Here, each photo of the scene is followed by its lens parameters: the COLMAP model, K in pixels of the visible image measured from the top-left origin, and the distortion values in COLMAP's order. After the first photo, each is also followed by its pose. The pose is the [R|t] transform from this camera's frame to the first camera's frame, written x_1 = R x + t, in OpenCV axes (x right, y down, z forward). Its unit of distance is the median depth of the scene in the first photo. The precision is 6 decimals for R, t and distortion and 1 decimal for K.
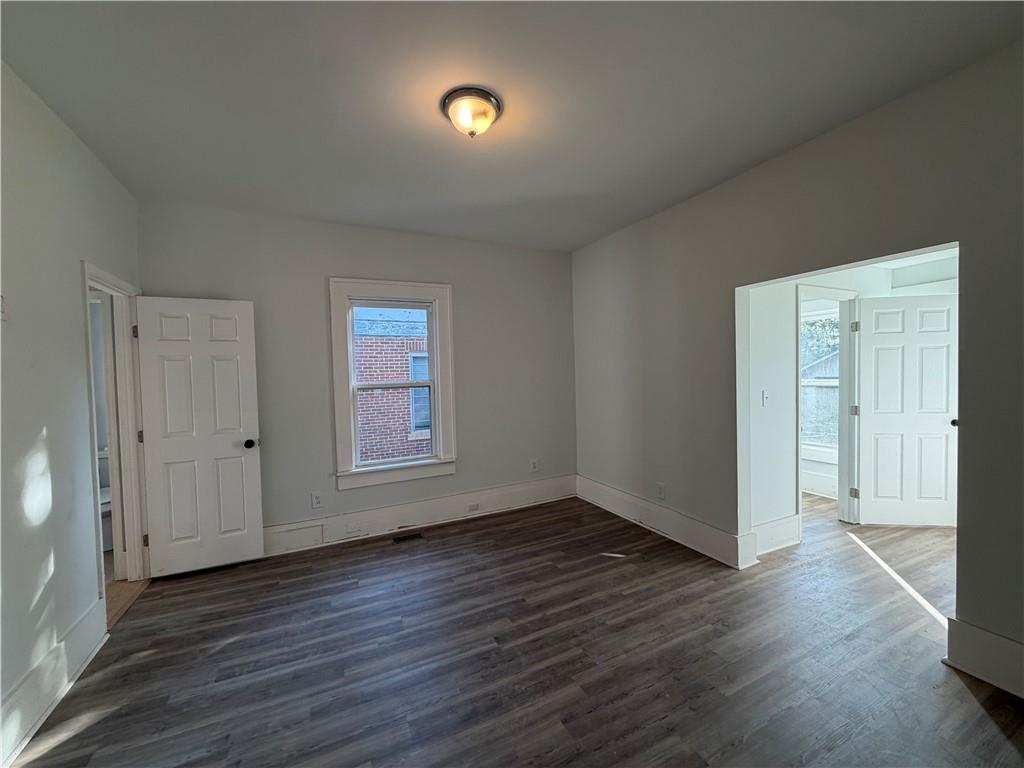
lens RADIAL K [[406.7, 0, 509.8], [0, 406.7, 384.8], [0, 0, 1]] dist [0.000111, 0.000125]
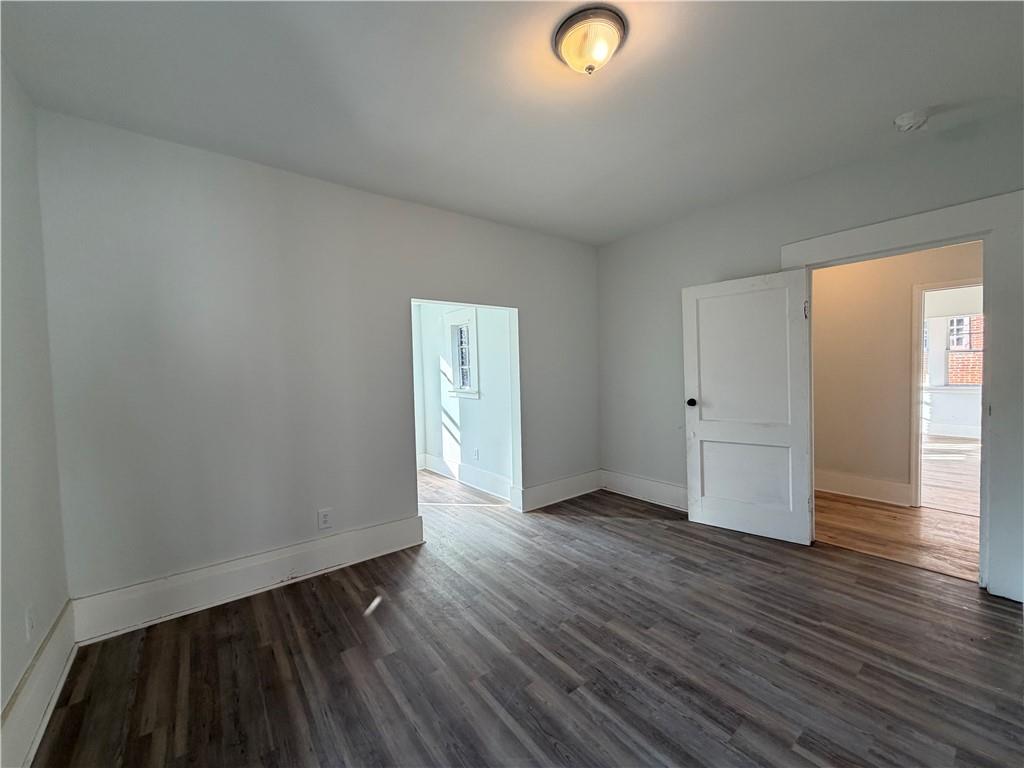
lens RADIAL K [[406.7, 0, 509.3], [0, 406.7, 383.0], [0, 0, 1]] dist [0.000111, 0.000125]
pose [[-0.203335, -0.000864, 0.979109, -0.756247], [0.060724, 0.998063, 0.013492, -0.000983], [-0.977224, 0.062199, -0.202888, 1.181915]]
